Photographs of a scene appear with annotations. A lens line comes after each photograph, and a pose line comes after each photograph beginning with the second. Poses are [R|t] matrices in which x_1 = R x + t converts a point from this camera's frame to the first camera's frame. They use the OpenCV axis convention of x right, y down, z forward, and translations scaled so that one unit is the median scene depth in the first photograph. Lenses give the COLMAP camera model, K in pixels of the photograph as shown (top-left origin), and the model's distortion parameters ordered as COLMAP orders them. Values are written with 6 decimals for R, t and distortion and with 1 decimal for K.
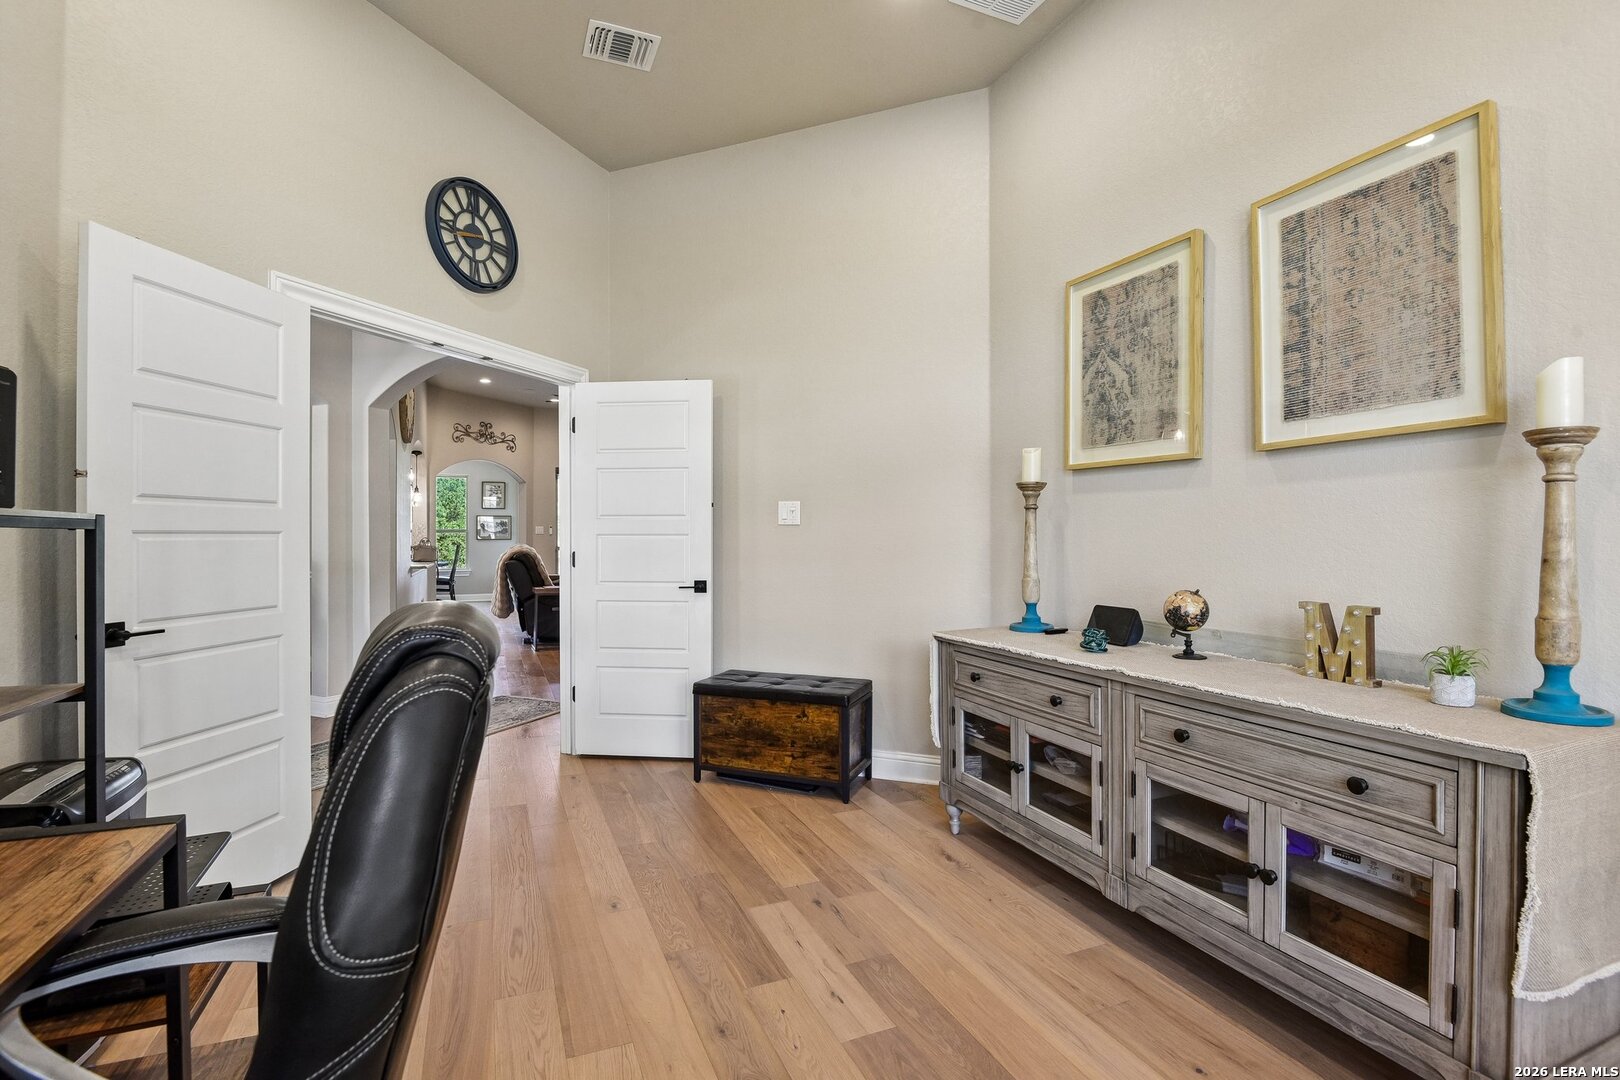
lens RADIAL K [[746.1, 0, 803.1], [0, 746.1, 539.5], [0, 0, 1]] dist [-0.011687, -0.005311]
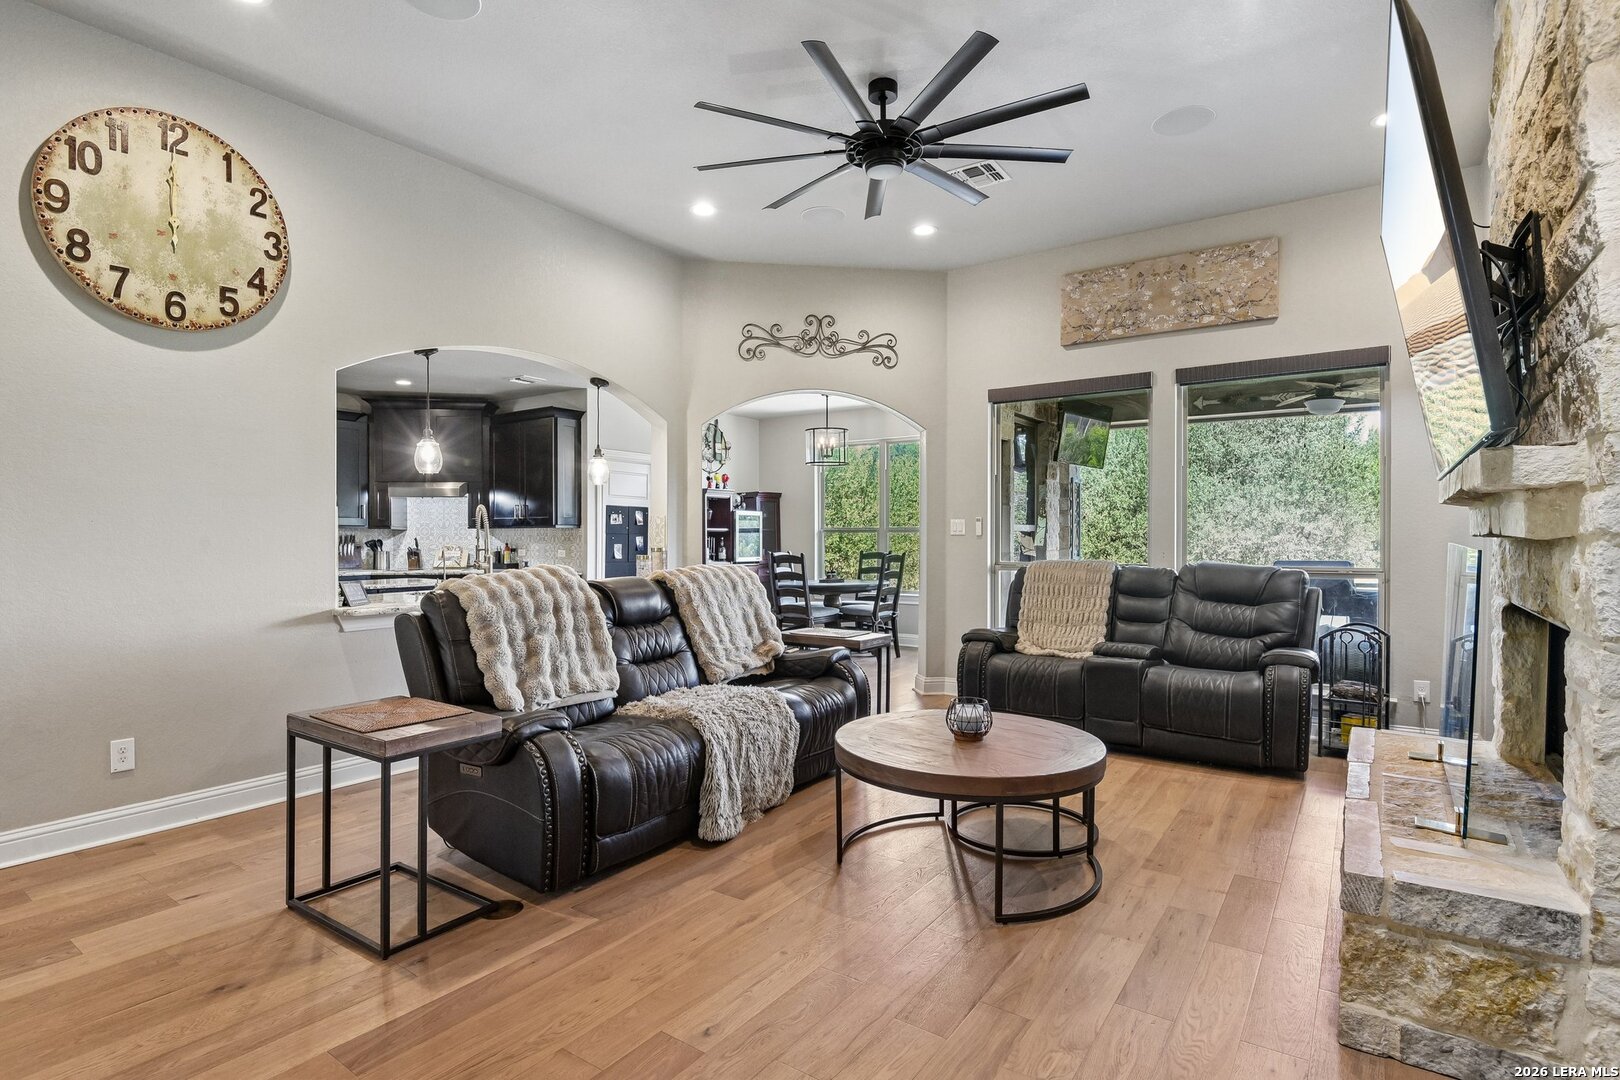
lens RADIAL K [[802.9, 0, 803.5], [0, 802.9, 537.8], [0, 0, 1]] dist [-0.011876, -0.003160]
pose [[0.524978, 0.002747, -0.851112, 0.114323], [-0.001603, 0.999996, 0.002238, -0.020963], [0.851114, 0.000190, 0.524980, 2.289692]]
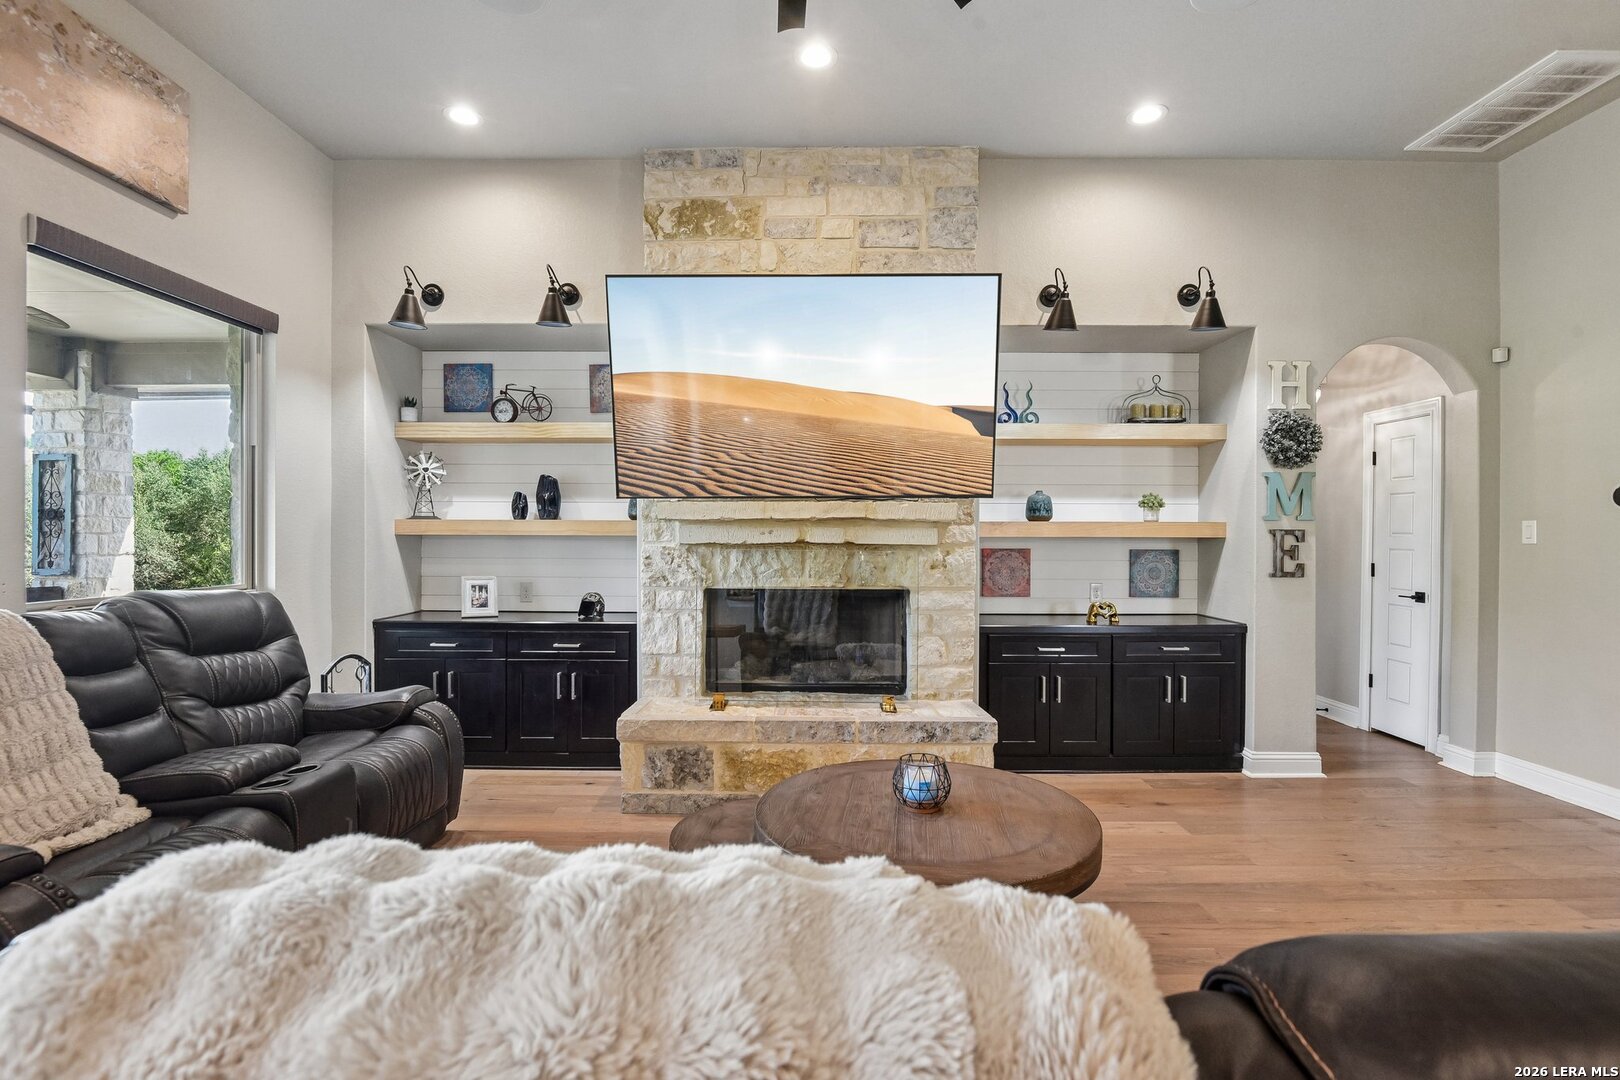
lens RADIAL K [[746.1, 0, 804.8], [0, 746.1, 540.8], [0, 0, 1]] dist [-0.011687, -0.005311]
pose [[0.398966, -0.005992, 0.916946, -1.180412], [0.000099, 0.999979, 0.006492, -0.032765], [-0.916966, -0.002499, 0.398958, 2.746086]]
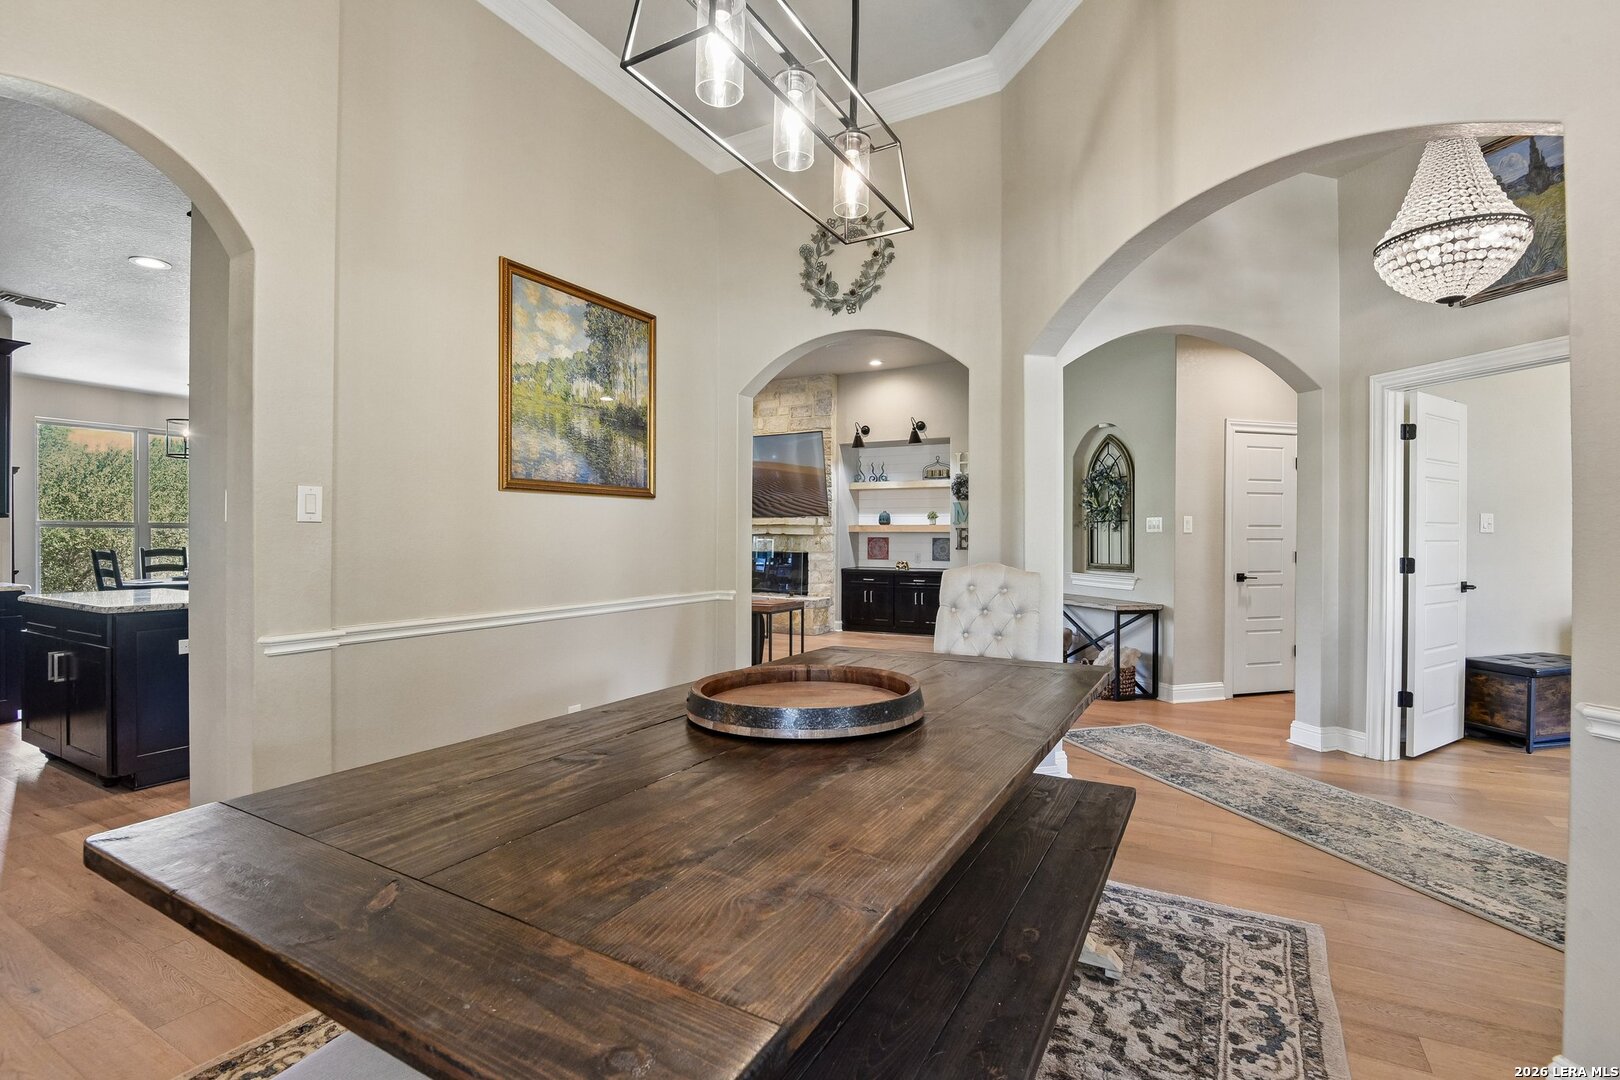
lens RADIAL K [[746.1, 0, 803.5], [0, 746.1, 539.2], [0, 0, 1]] dist [-0.011687, -0.005311]
pose [[0.792228, 0.001207, 0.610224, -1.824383], [-0.002687, 0.999995, 0.001511, -0.006702], [-0.610219, -0.002836, 0.792228, 0.816814]]
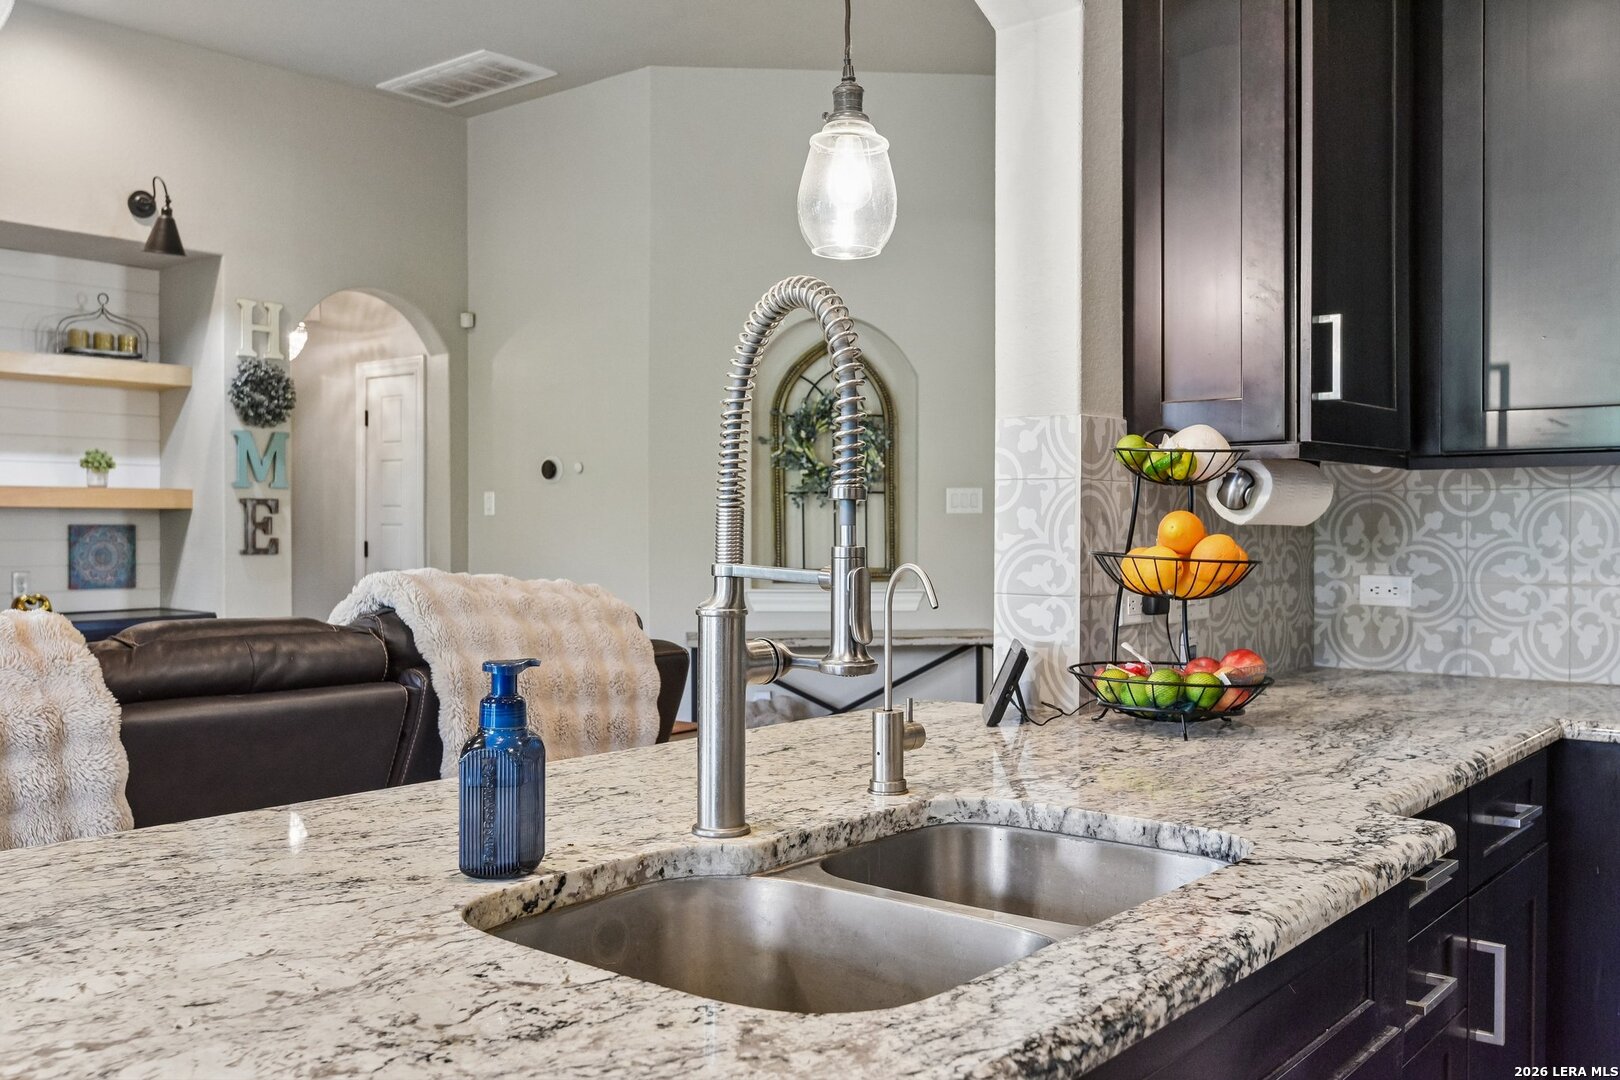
lens RADIAL K [[1417.3, 0, 801.6], [0, 1417.3, 538.9], [0, 0, 1]] dist [-0.010401, 0.009275]
pose [[-0.457908, -0.009082, 0.888953, -1.822978], [0.001716, 0.999937, 0.011100, -0.008984], [-0.888998, 0.006608, -0.457863, 2.738811]]
